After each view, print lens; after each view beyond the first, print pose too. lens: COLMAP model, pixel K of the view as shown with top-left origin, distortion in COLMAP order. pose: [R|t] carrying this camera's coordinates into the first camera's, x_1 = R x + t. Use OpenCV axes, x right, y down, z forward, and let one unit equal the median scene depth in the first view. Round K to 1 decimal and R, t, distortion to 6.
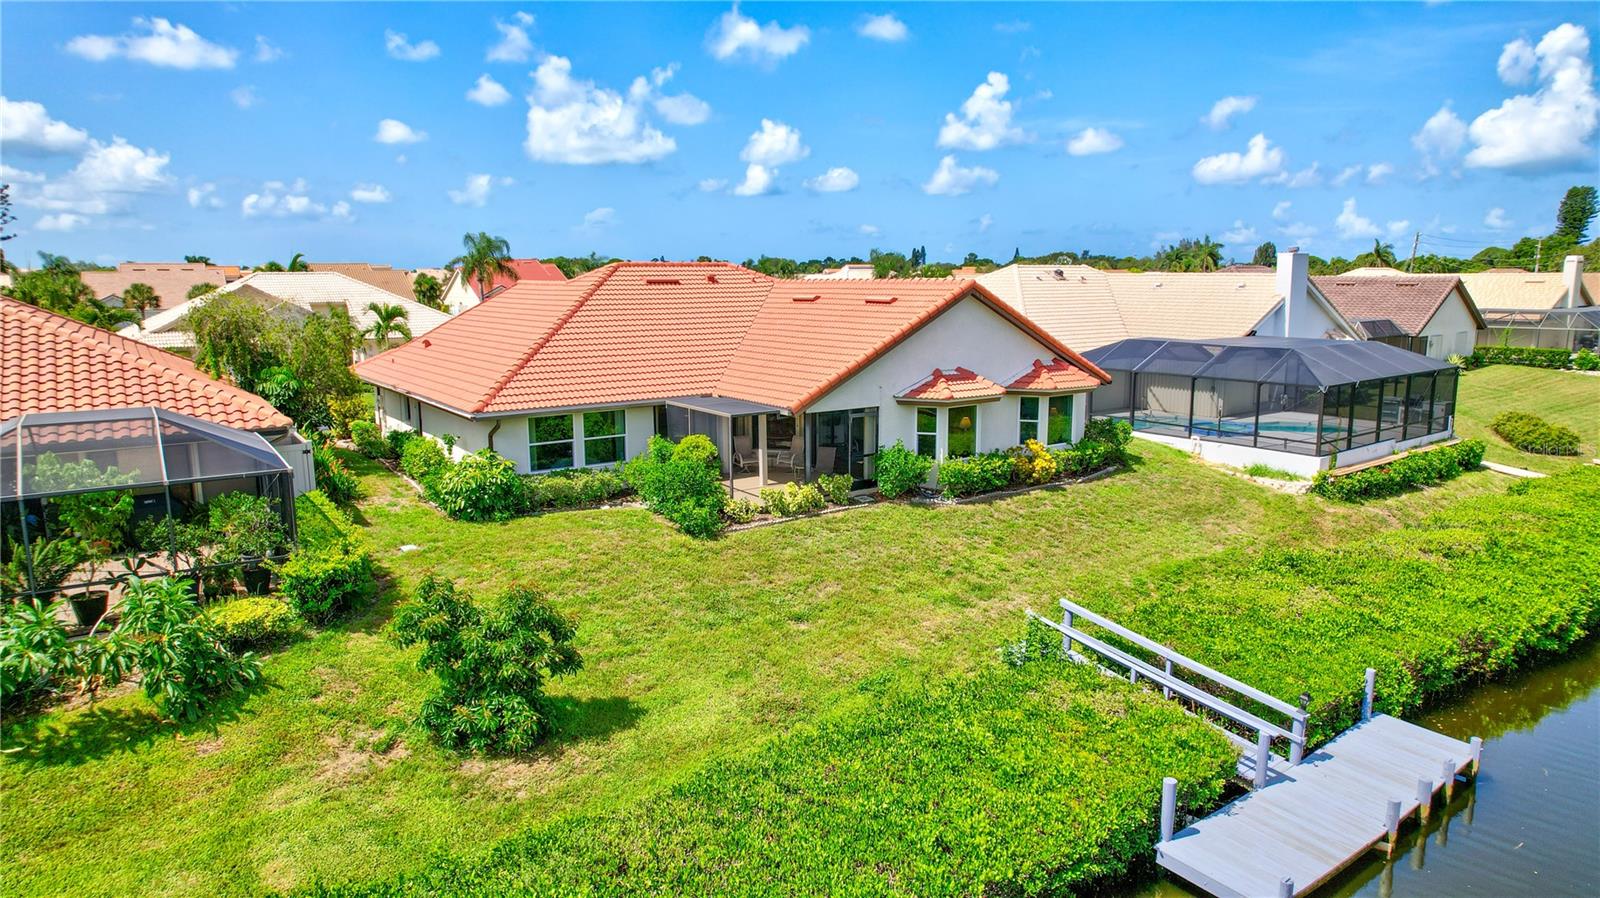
lens RADIAL K [[1022.6, 0, 809.7], [0, 1022.6, 456.7], [0, 0, 1]] dist [-0.068489, 0.062378]
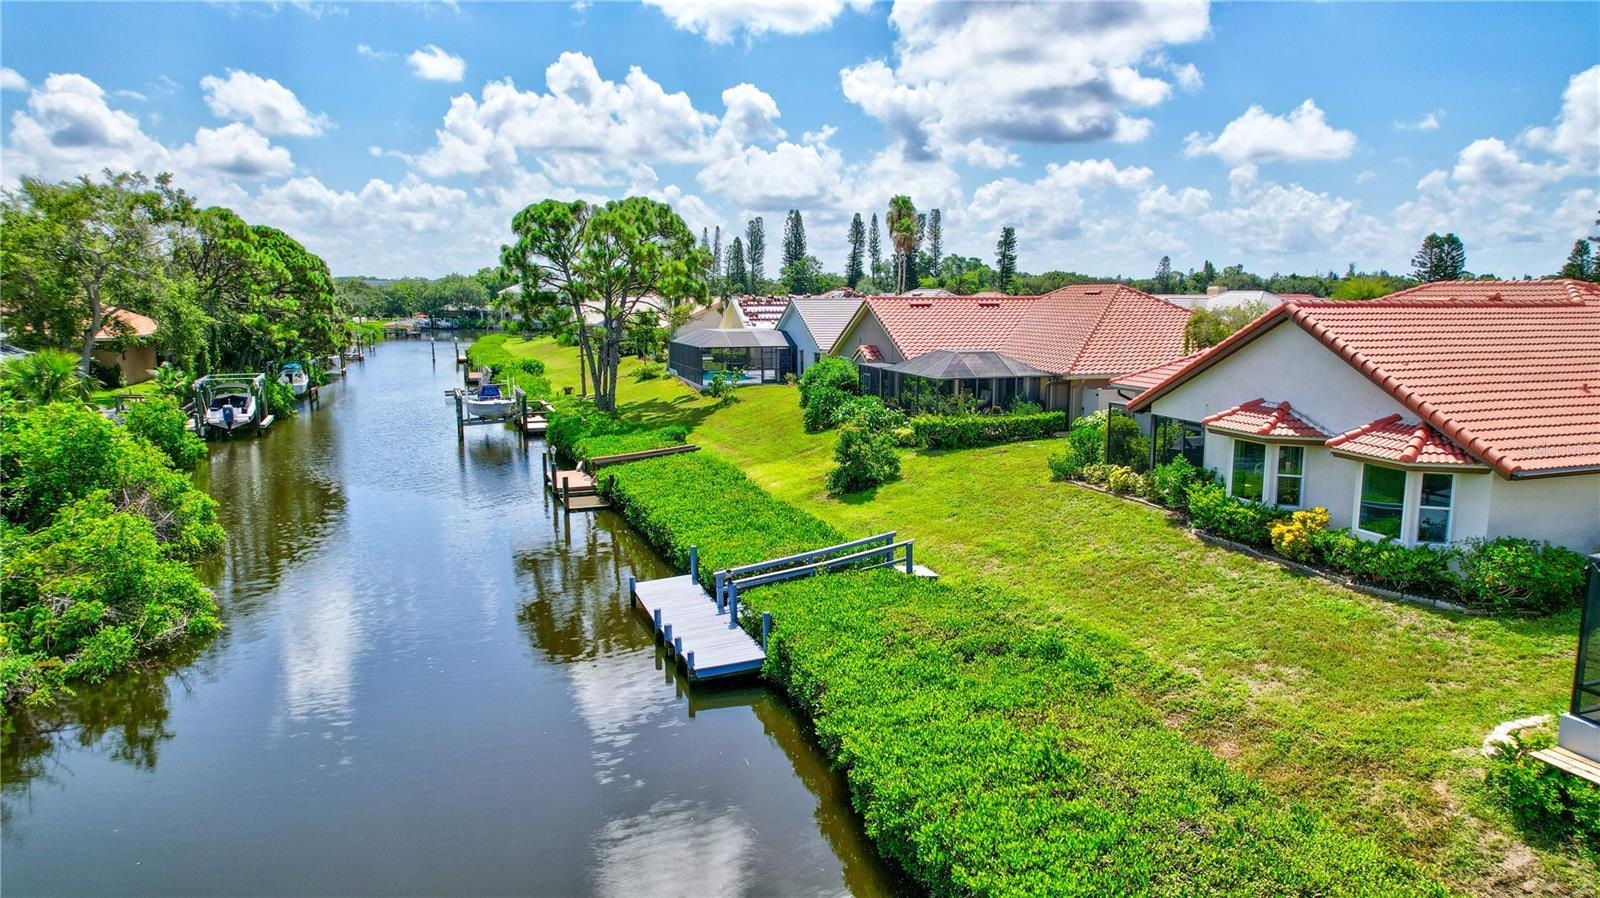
lens RADIAL K [[1022.6, 0, 809.7], [0, 1022.6, 456.7], [0, 0, 1]] dist [-0.068489, 0.062378]
pose [[-0.287410, 0.153181, -0.945479, 1.070604], [-0.166648, 0.964075, 0.206852, -0.151532], [0.943199, 0.217014, -0.251558, 0.837094]]
